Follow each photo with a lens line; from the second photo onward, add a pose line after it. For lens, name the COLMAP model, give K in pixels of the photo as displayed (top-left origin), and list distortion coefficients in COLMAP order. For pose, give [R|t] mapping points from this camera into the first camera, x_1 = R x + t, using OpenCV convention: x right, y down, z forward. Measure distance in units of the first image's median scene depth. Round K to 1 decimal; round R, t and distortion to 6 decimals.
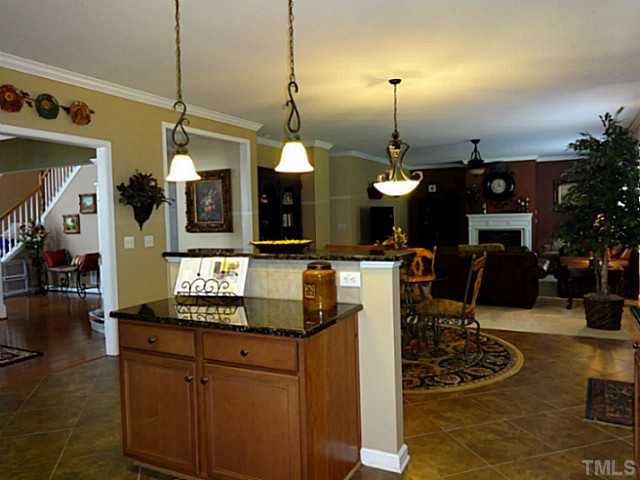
lens RADIAL K [[483.6, 0, 320.0], [0, 483.6, 240.0], [0, 0, 1]] dist [-0.002988, -0.002485]
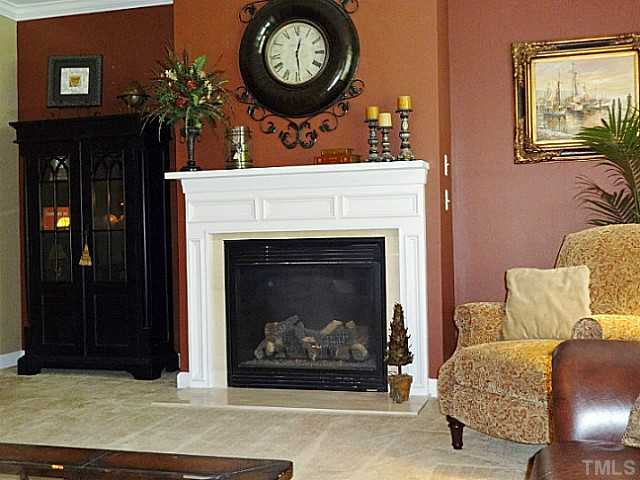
lens RADIAL K [[772.2, 0, 320.0], [0, 772.2, 240.0], [0, 0, 1]] dist [-0.001952, 0.004984]
pose [[0.979612, 0.001586, 0.200895, 0.305869], [0.007931, 0.998884, -0.046558, -0.001319], [-0.200744, 0.047202, 0.978506, 0.630432]]
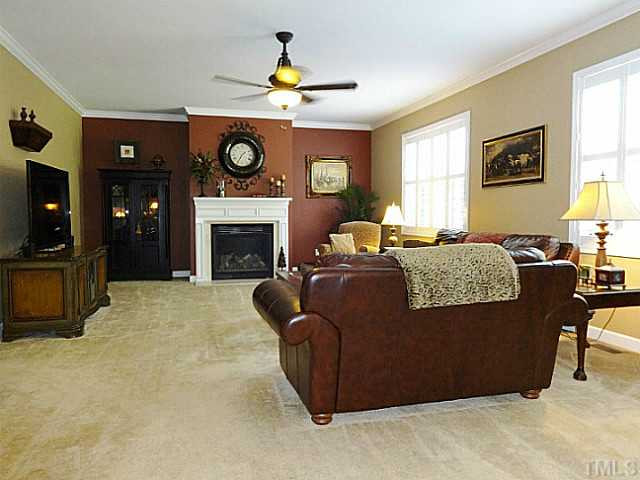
lens RADIAL K [[483.6, 0, 320.0], [0, 483.6, 240.0], [0, 0, 1]] dist [-0.002988, -0.002485]
pose [[0.737878, -0.012187, 0.674825, 0.009950], [0.014994, 0.999886, 0.001662, 0.002568], [-0.674768, 0.008892, 0.737976, 0.456138]]
